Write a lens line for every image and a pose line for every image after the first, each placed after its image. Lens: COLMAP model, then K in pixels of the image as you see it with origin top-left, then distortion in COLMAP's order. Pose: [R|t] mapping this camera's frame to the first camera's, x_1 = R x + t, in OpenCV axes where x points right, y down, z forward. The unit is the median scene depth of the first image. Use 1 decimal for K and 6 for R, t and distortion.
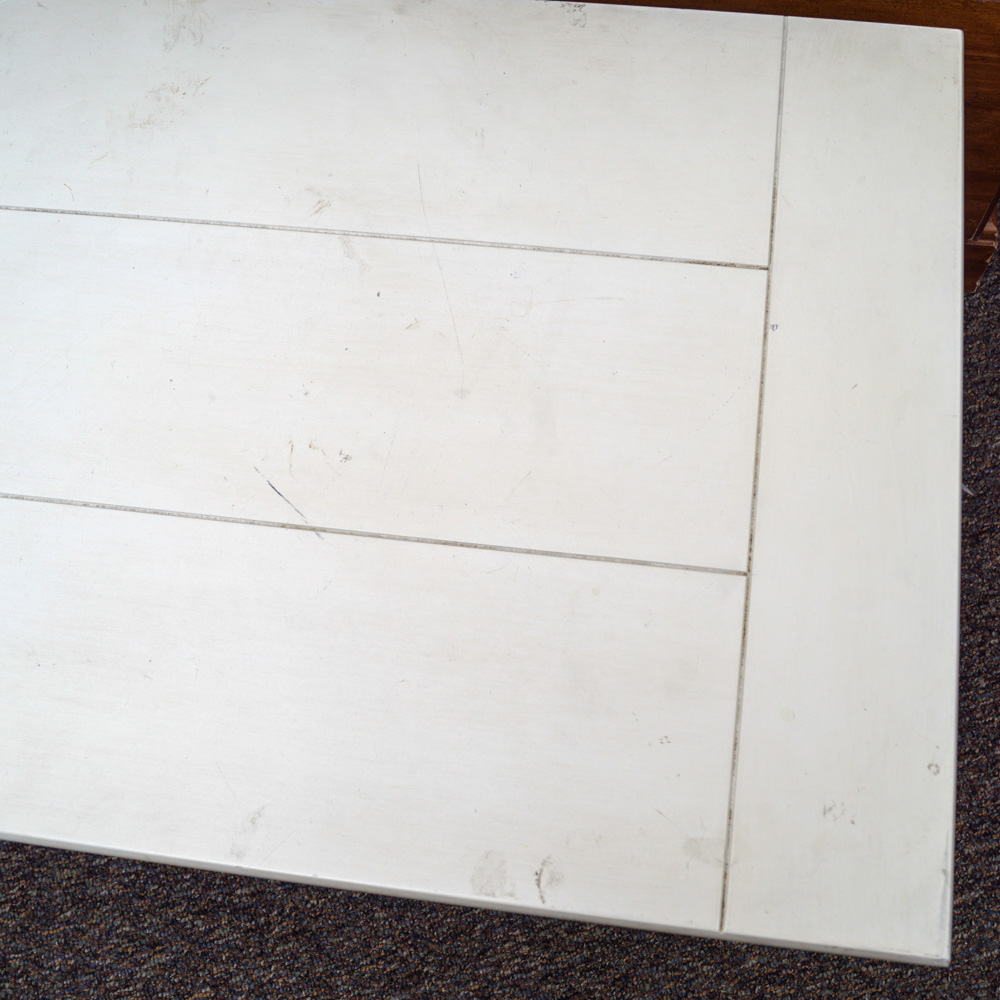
lens RADIAL K [[1357.1, 0, 500.0], [0, 1357.1, 500.0], [0, 0, 1]] dist [-0.064624, -0.016145]
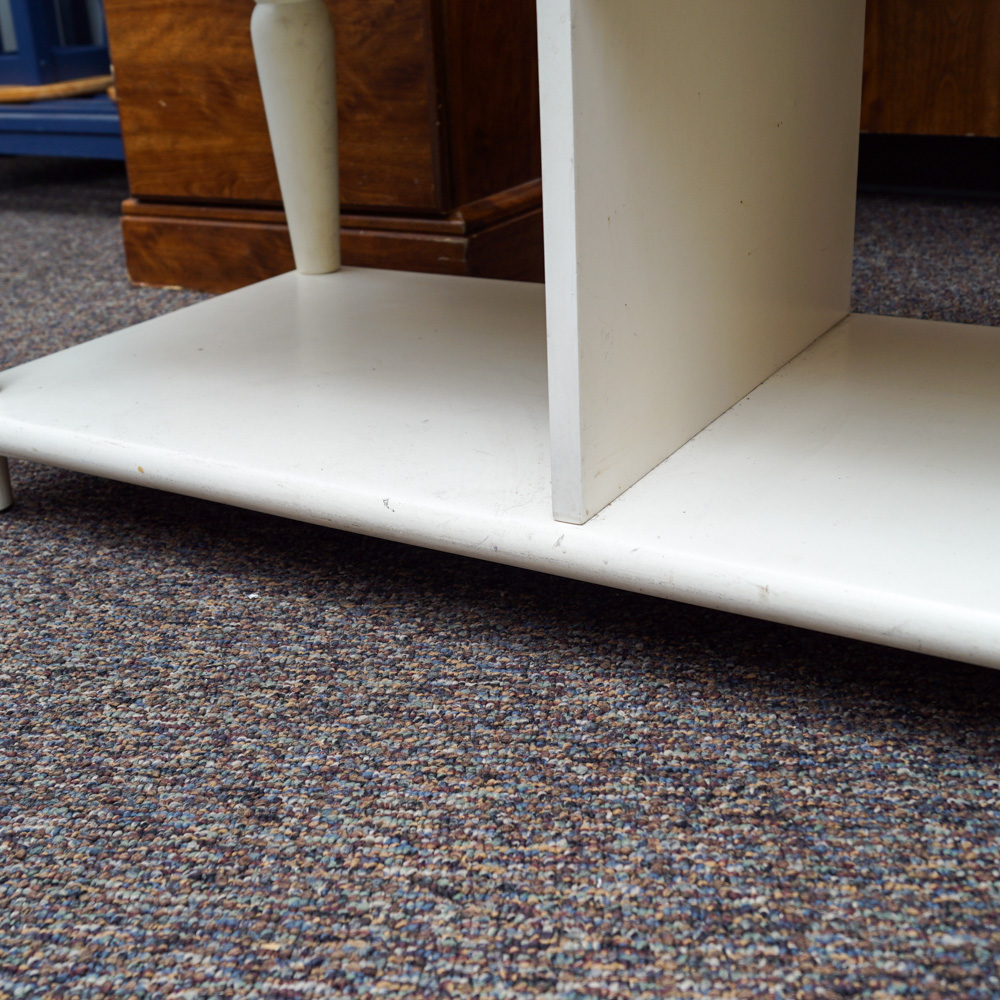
lens RADIAL K [[1357.1, 0, 500.0], [0, 1357.1, 500.0], [0, 0, 1]] dist [-0.064624, -0.016145]
pose [[0.919023, 0.173792, -0.353826, -0.084231], [-0.373148, 0.672949, -0.638670, 0.609387], [0.127111, 0.718982, 0.683306, 0.565867]]
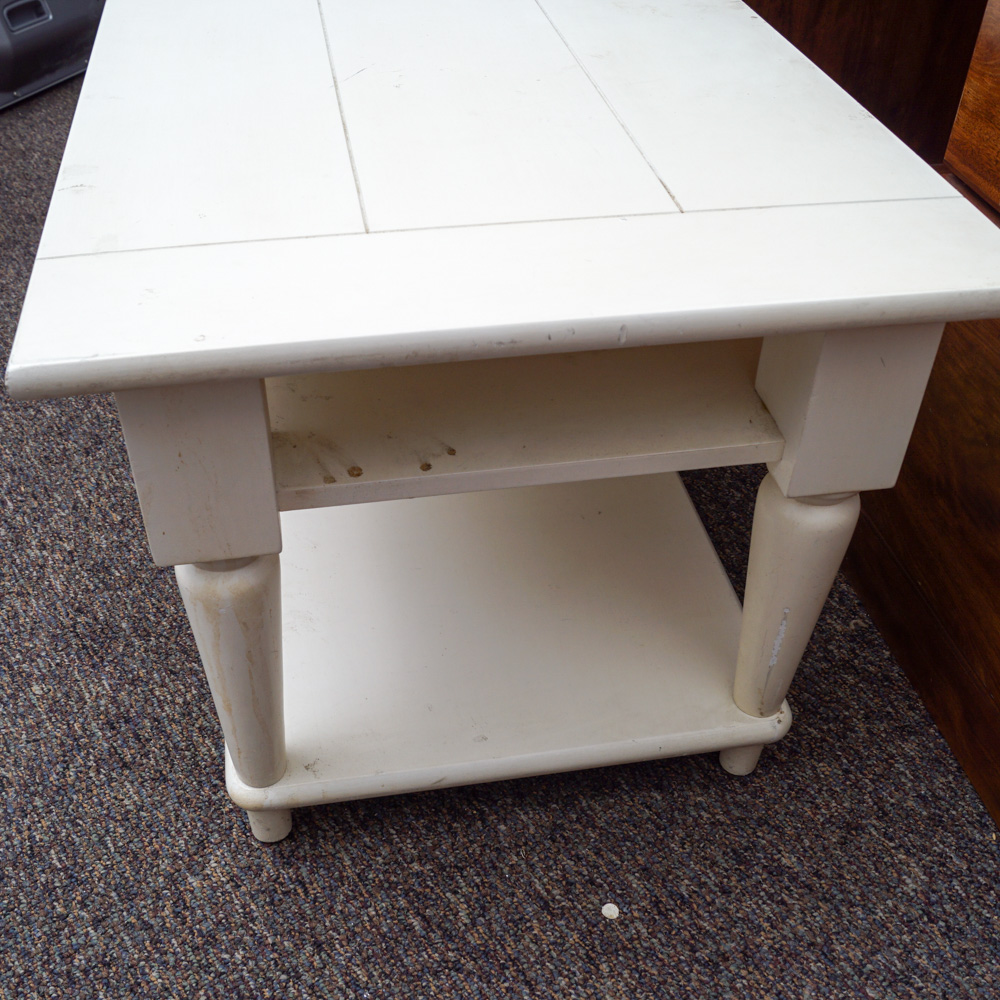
lens RADIAL K [[1163.5, 0, 500.0], [0, 1163.5, 500.0], [0, 0, 1]] dist [-0.091271, 0.023537]
pose [[0.310684, 0.665205, -0.678953, 0.612617], [-0.902171, 0.431270, 0.009710, 0.026710], [0.299272, 0.609515, 0.734117, 0.307338]]
